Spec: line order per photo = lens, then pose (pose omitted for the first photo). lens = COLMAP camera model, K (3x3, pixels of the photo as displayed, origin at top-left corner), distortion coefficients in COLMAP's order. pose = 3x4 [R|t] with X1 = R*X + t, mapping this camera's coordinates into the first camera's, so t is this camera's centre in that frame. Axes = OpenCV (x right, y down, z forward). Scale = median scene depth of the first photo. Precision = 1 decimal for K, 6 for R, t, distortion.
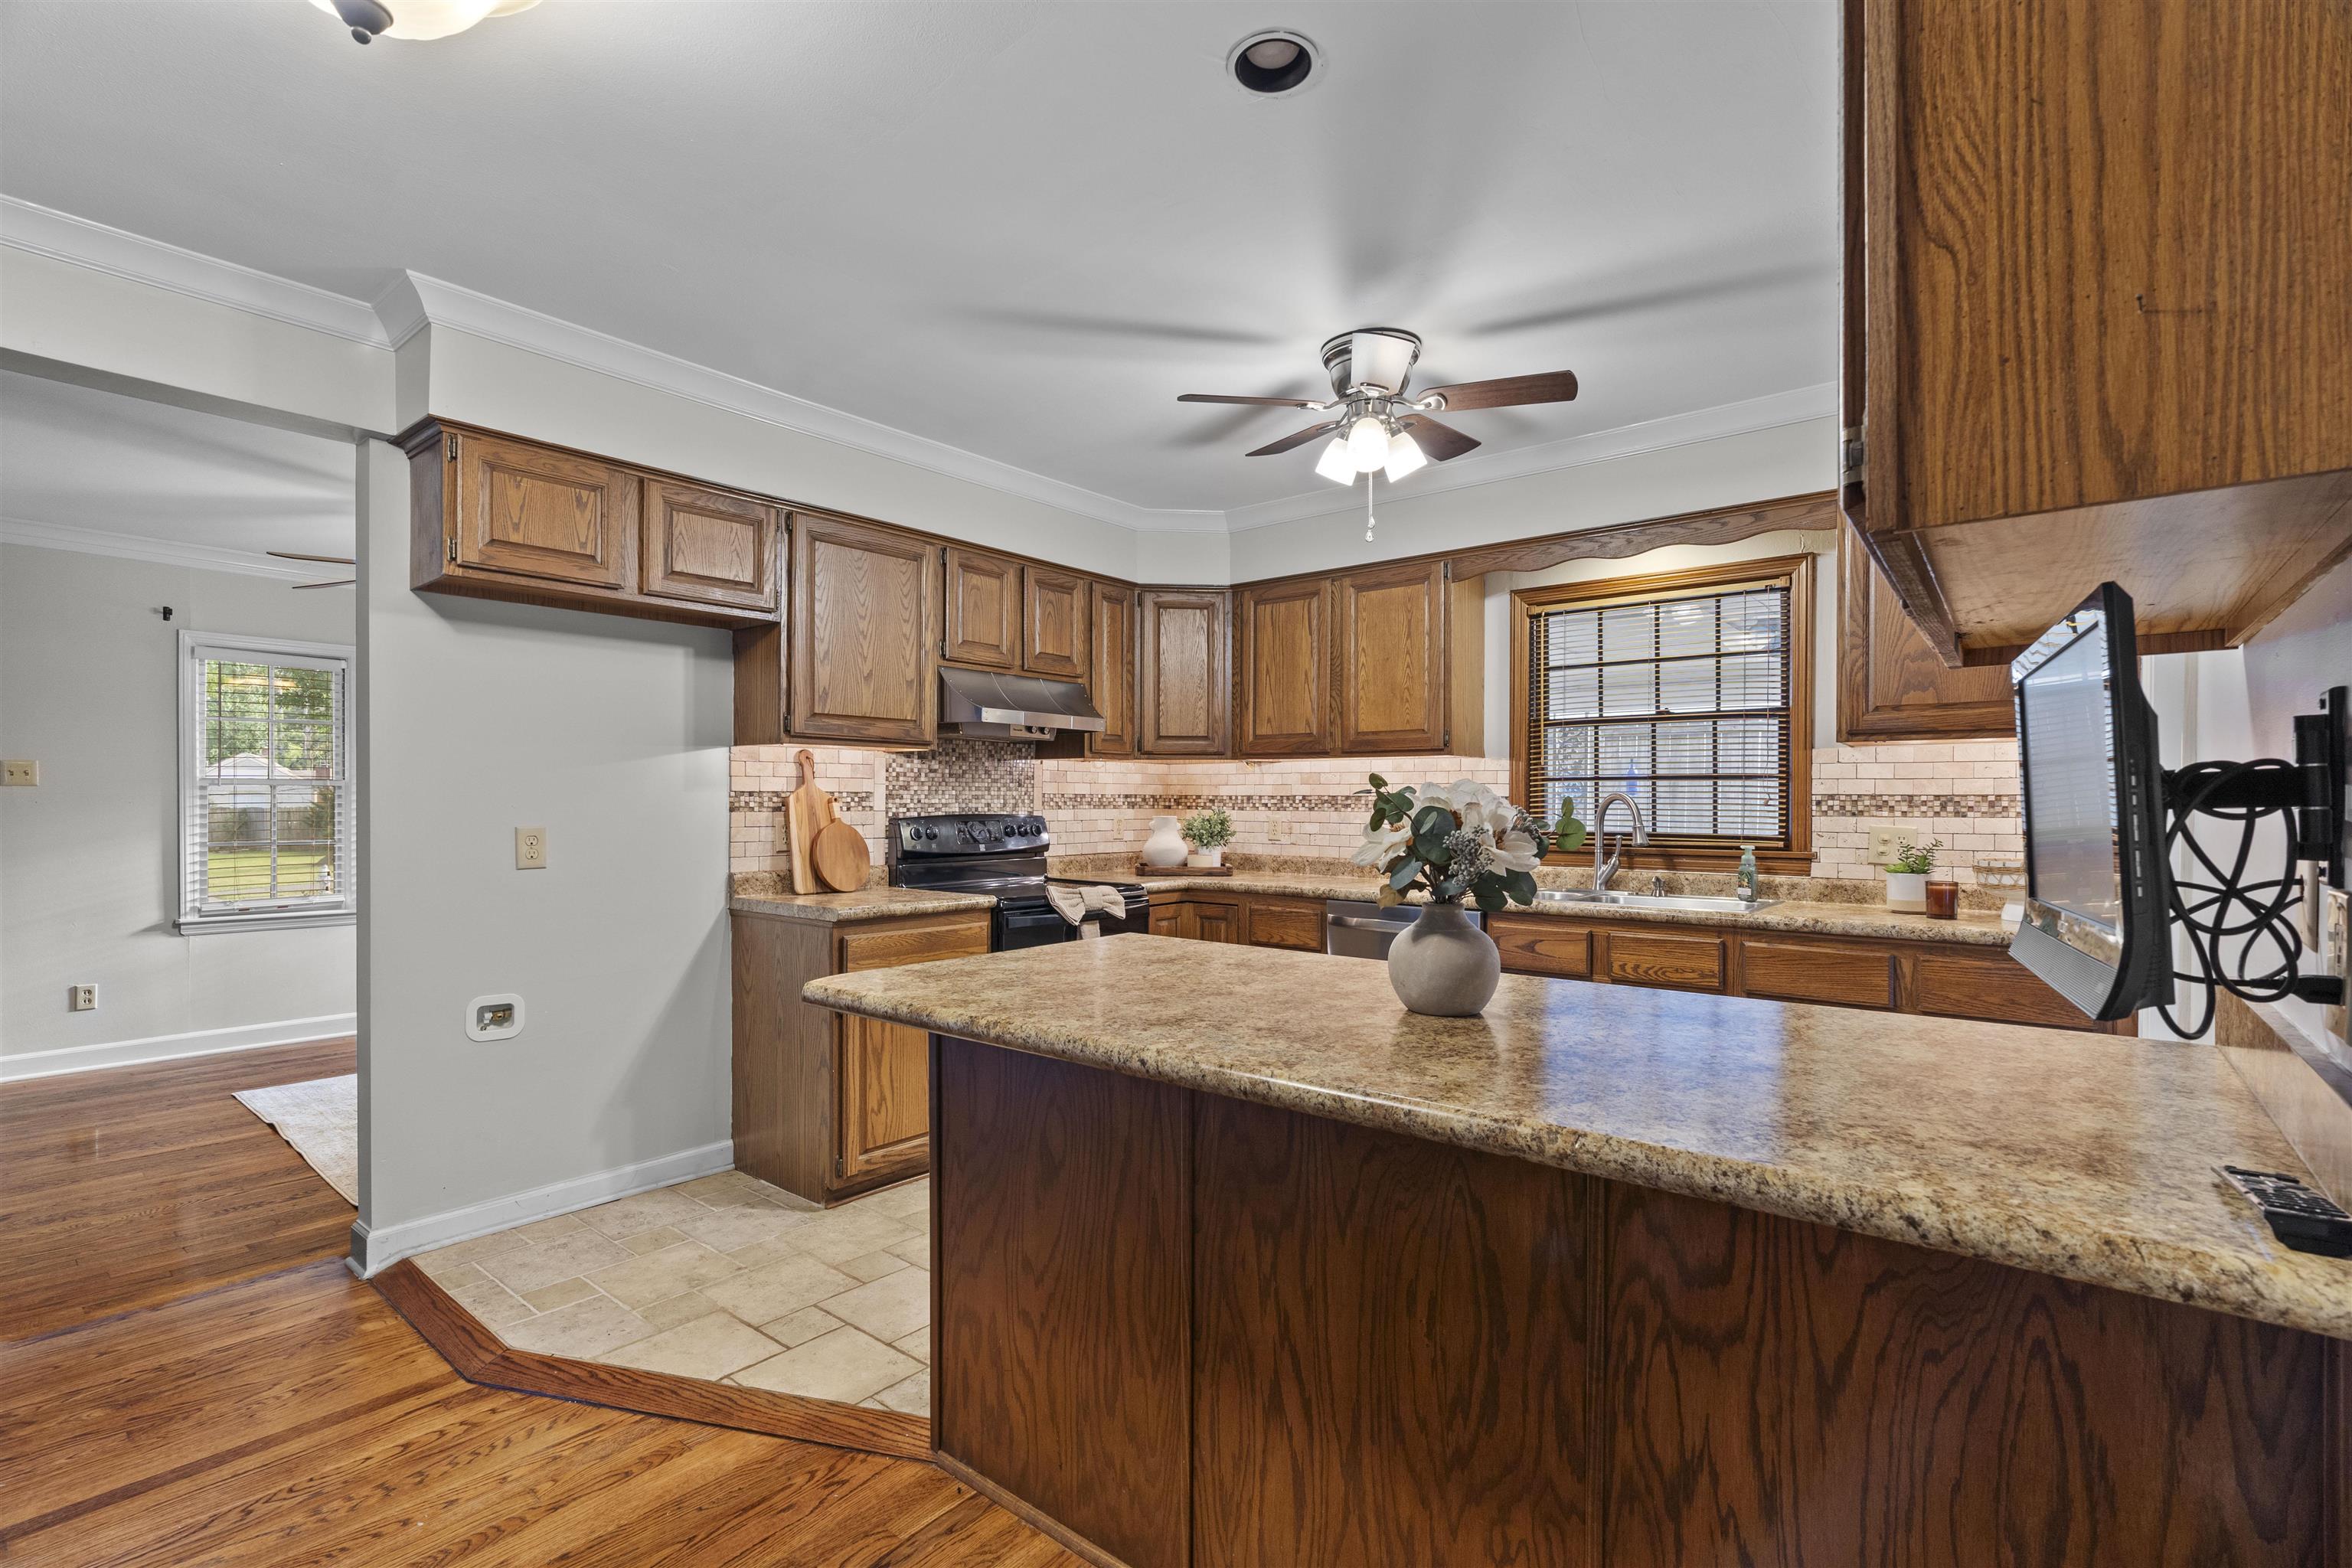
lens RADIAL K [[1066.0, 0, 1179.5], [0, 1066.0, 794.5], [0, 0, 1]] dist [0.000267, 0.000506]
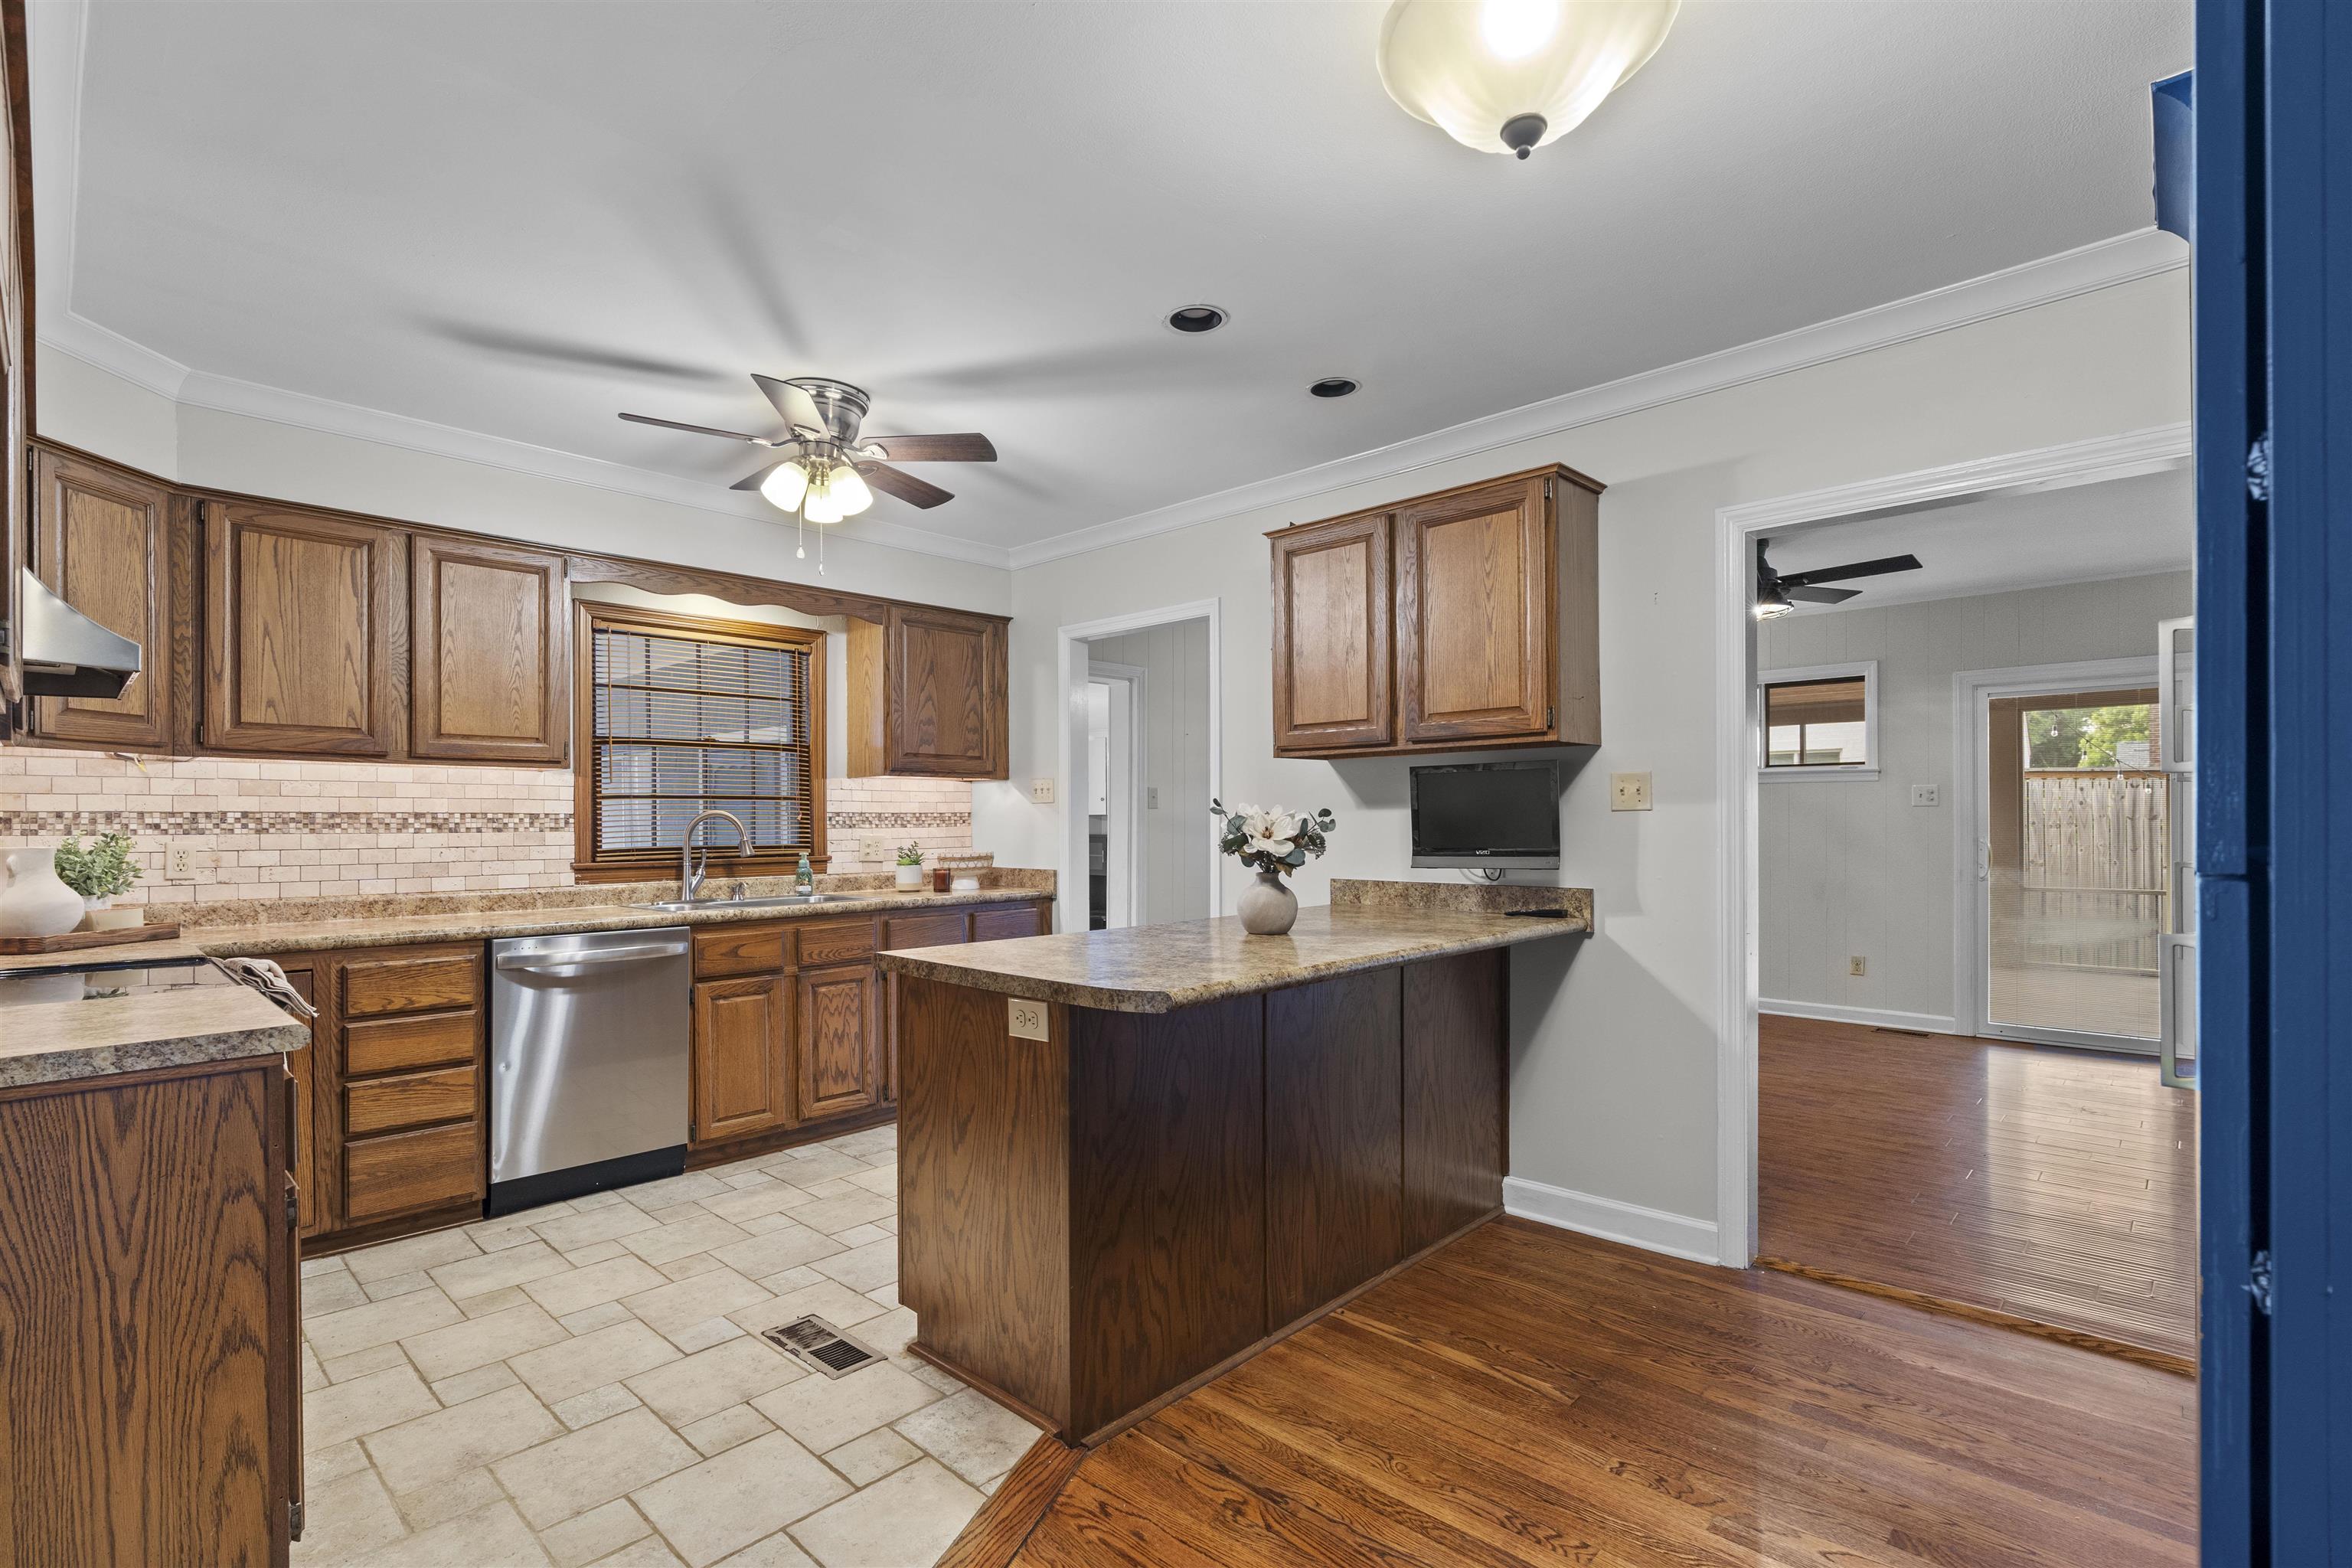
lens RADIAL K [[1066.0, 0, 1168.9], [0, 1066.0, 803.5], [0, 0, 1]] dist [0.000267, 0.000506]
pose [[0.079970, 0.010431, 0.996743, -0.704517], [-0.002810, 0.999944, -0.010239, 0.001321], [-0.996793, -0.001982, 0.079994, 0.463818]]
